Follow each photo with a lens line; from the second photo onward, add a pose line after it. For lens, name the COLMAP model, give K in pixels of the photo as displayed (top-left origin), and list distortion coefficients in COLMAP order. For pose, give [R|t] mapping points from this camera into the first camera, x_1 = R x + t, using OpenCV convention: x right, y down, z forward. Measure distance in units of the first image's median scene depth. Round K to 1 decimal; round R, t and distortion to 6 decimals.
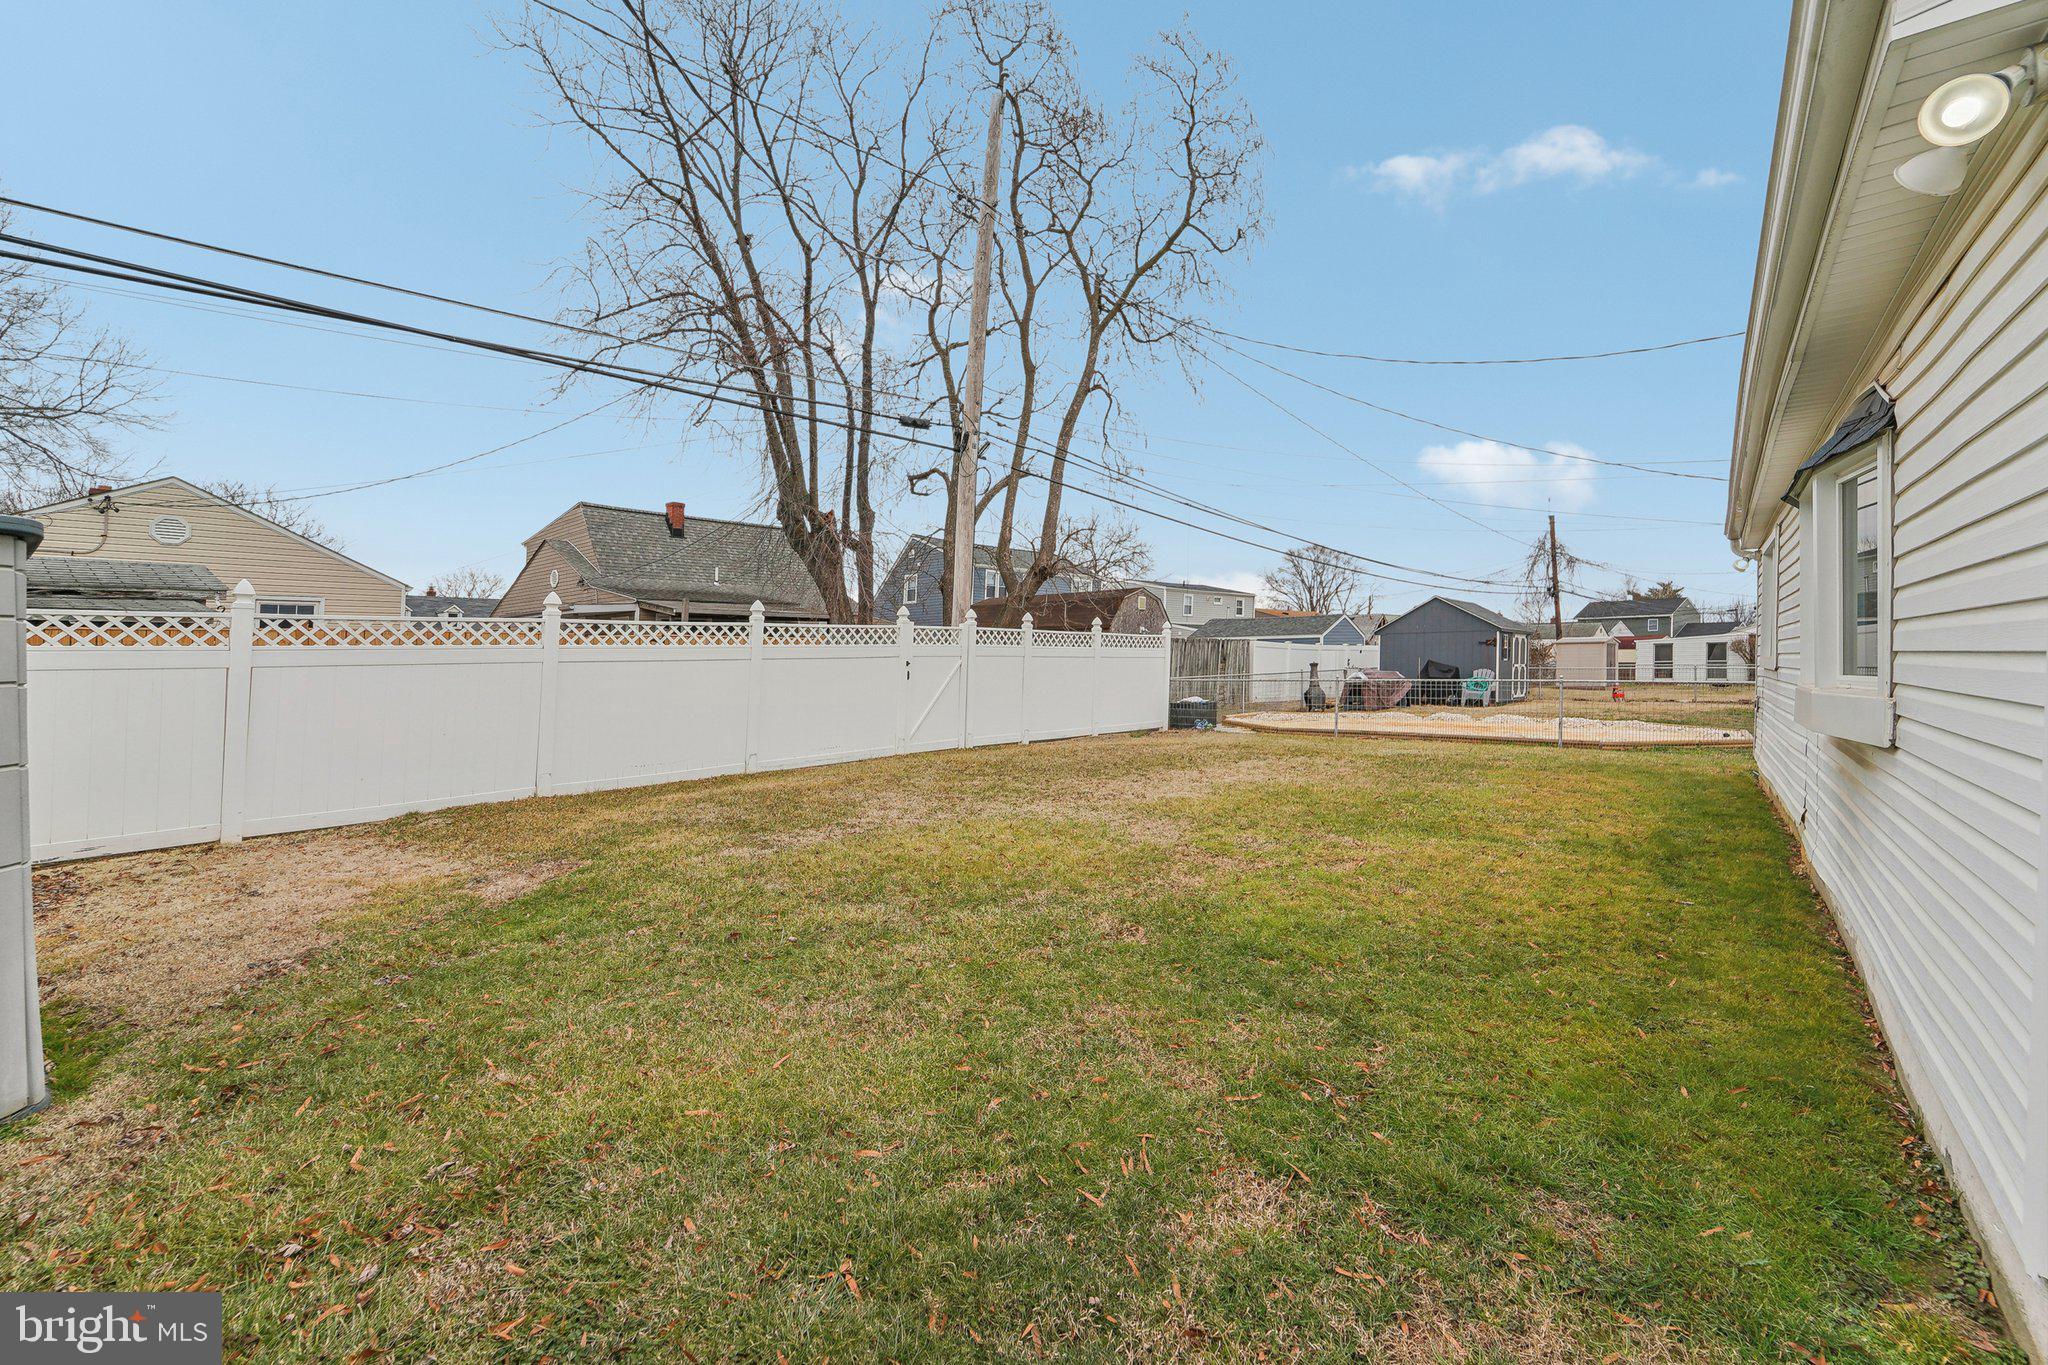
lens RADIAL K [[829.4, 0, 1026.9], [0, 829.4, 635.9], [0, 0, 1]] dist [0.013515, -0.000089]
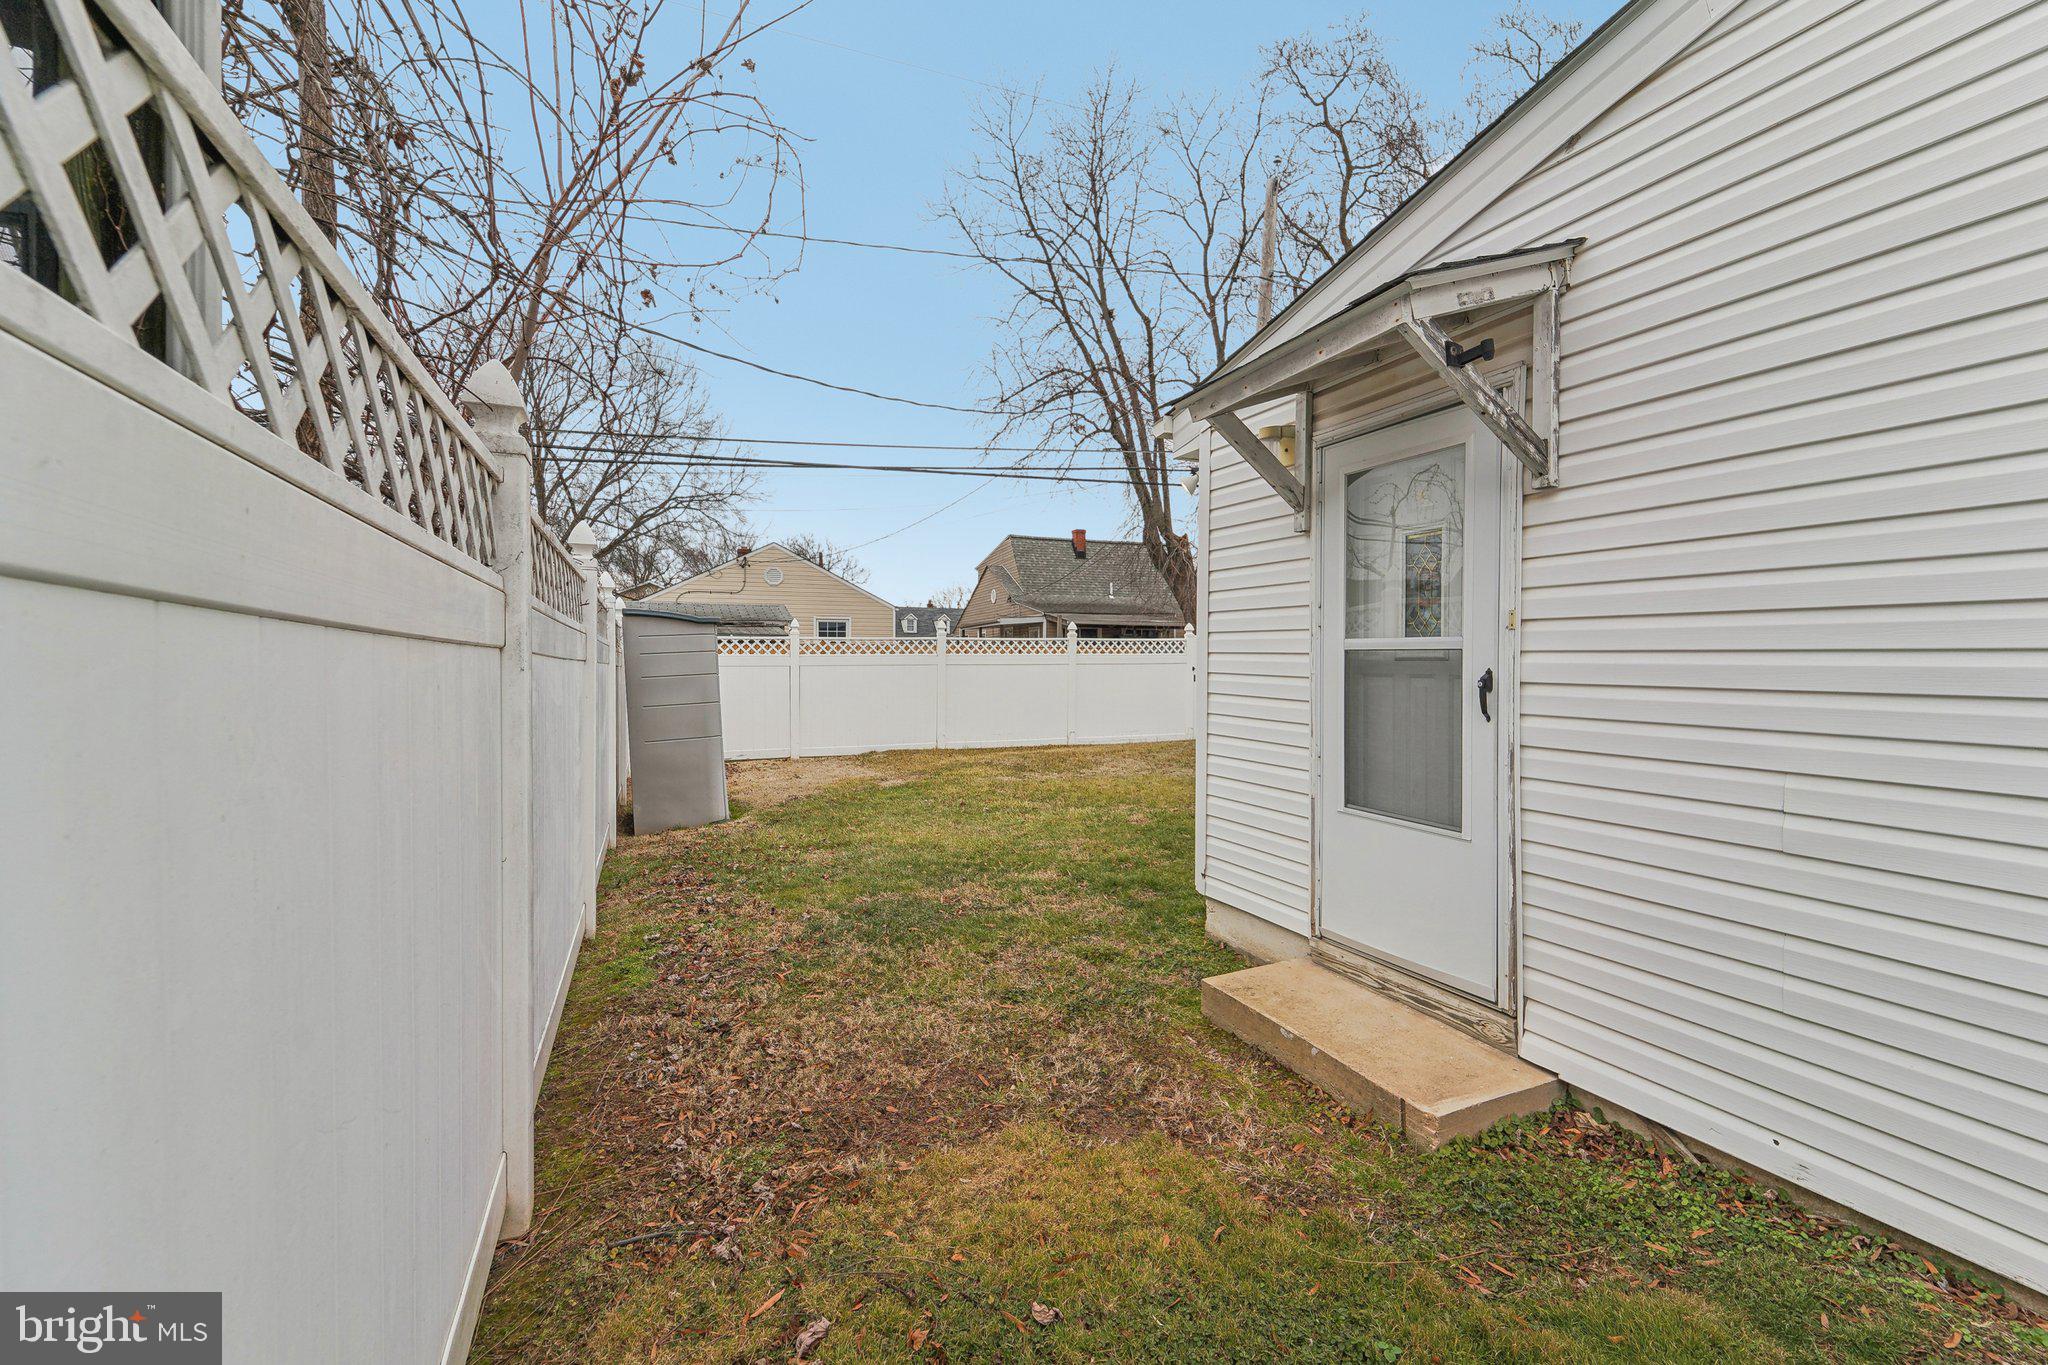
lens RADIAL K [[852.3, 0, 1036.5], [0, 852.3, 687.2], [0, 0, 1]] dist [0.029254, -0.000012]
pose [[0.874840, 0.024580, -0.483789, 0.182972], [0.003922, 0.998320, 0.057813, -0.009249], [0.484397, -0.052474, 0.873273, -0.161918]]
